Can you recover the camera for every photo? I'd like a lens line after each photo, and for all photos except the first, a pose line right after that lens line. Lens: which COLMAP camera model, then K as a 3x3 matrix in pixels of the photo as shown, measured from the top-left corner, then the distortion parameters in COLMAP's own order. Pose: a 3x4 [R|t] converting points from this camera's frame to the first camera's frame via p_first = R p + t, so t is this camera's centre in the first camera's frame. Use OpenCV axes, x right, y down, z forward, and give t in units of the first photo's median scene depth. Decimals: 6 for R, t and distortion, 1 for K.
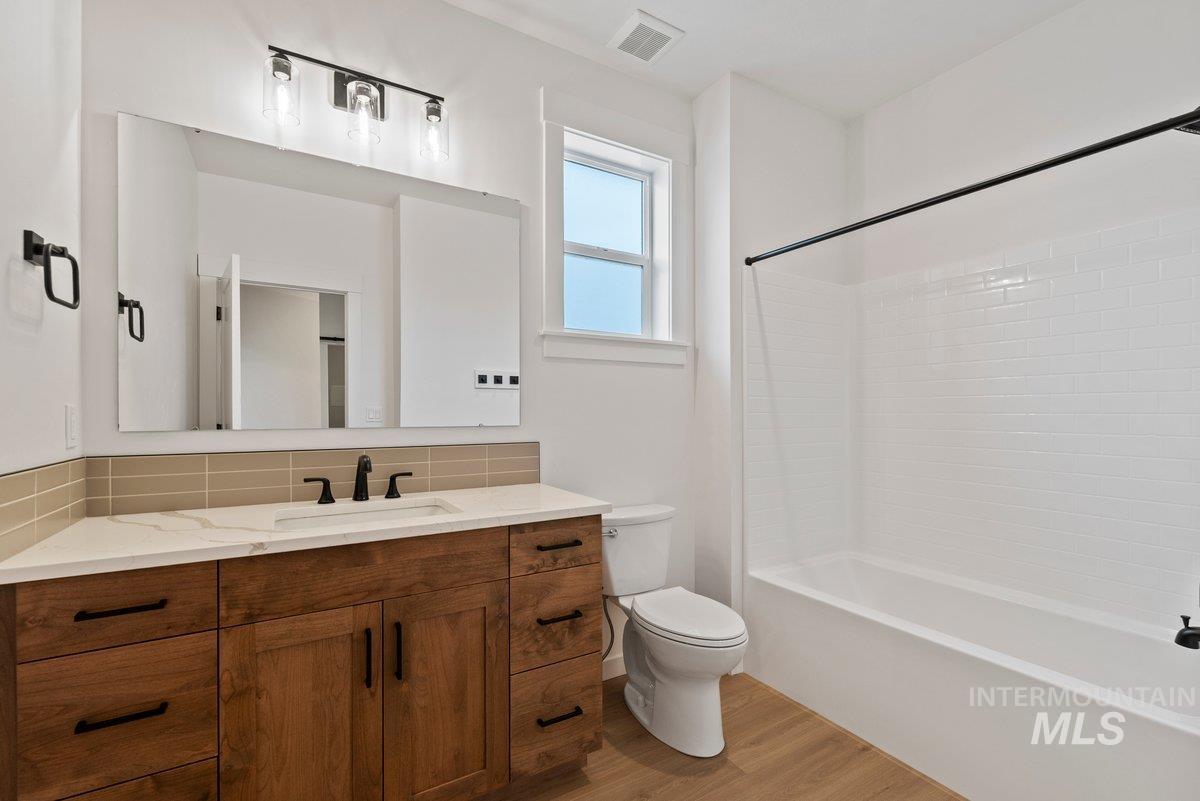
lens RADIAL K [[528.2, 0, 606.7], [0, 528.2, 407.4], [0, 0, 1]] dist [0.003719, -0.000273]
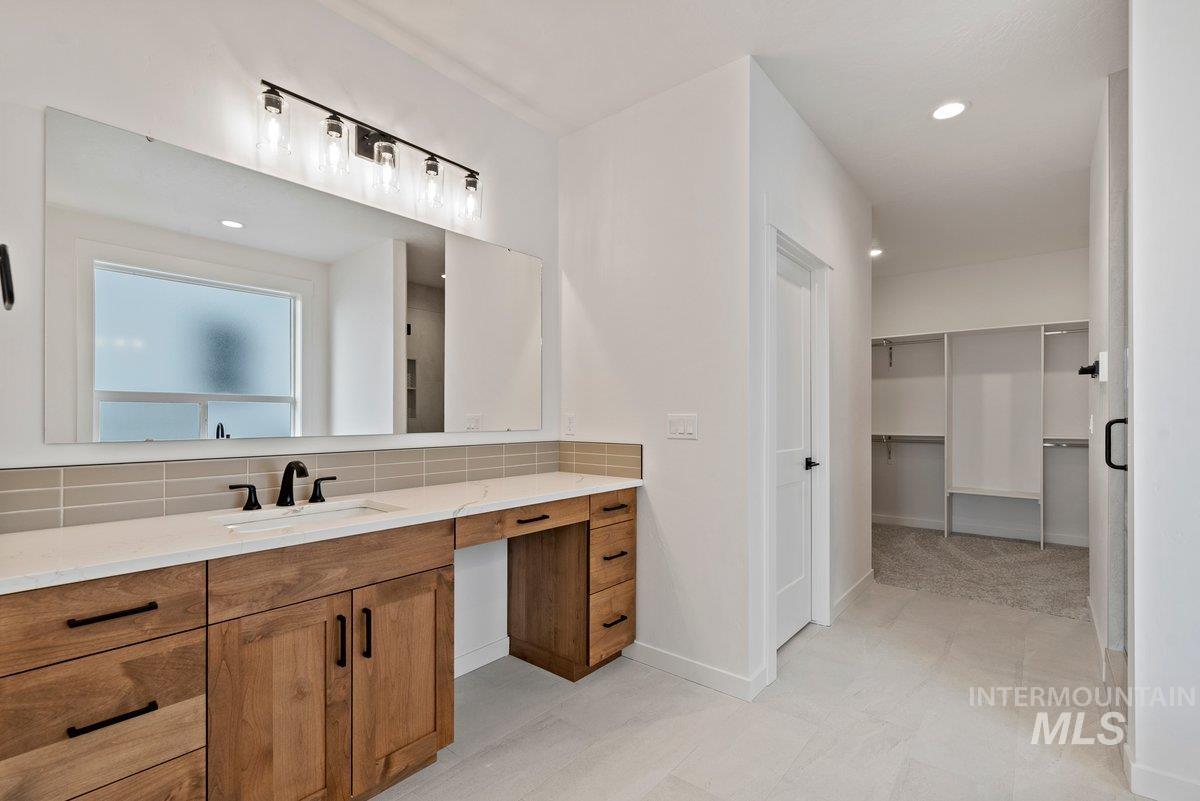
lens RADIAL K [[528.2, 0, 562.7], [0, 528.2, 421.0], [0, 0, 1]] dist [0.003719, -0.000273]
pose [[0.961149, -0.005370, 0.275979, -0.339755], [0.002064, 0.999923, 0.012266, -0.001661], [-0.276023, -0.011219, 0.961085, -0.206713]]
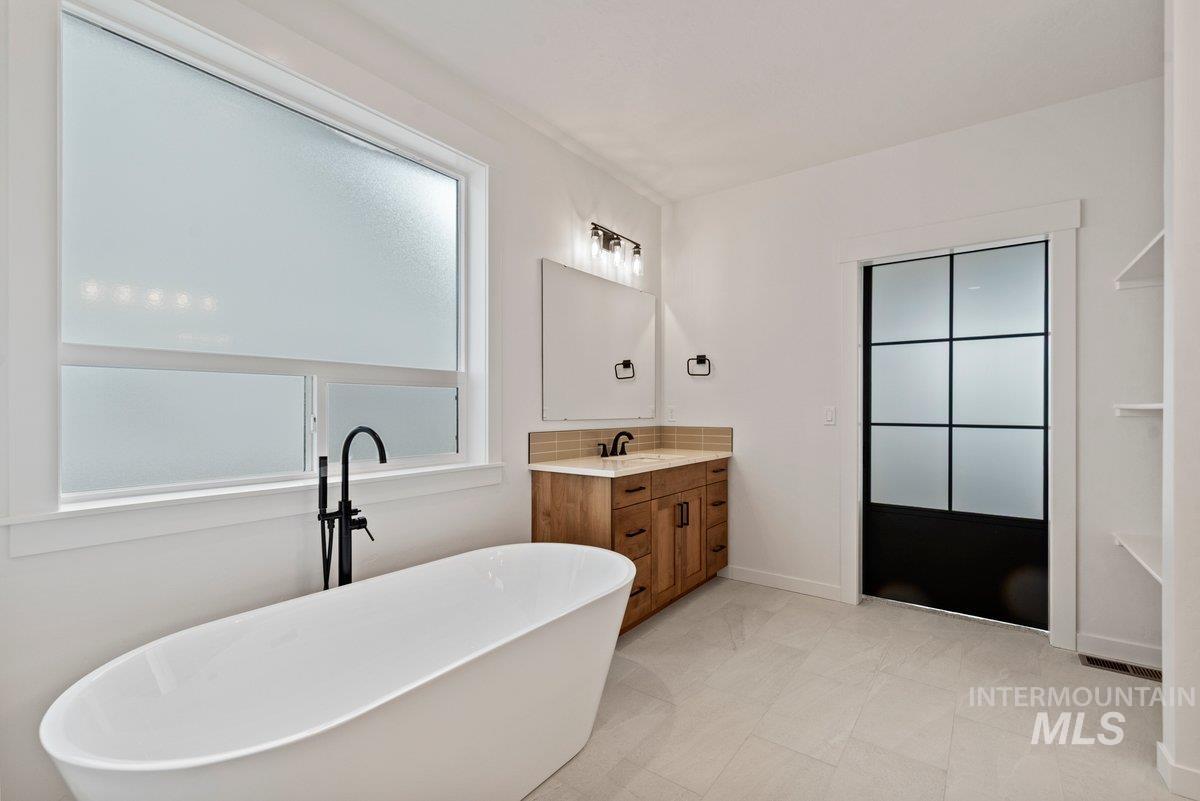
lens RADIAL K [[528.2, 0, 597.4], [0, 528.2, 403.9], [0, 0, 1]] dist [0.003719, -0.000273]
pose [[0.928593, 0.005078, 0.371066, -0.865956], [-0.004357, 0.999987, -0.002782, -0.004536], [-0.371075, 0.000967, 0.928602, -0.530614]]
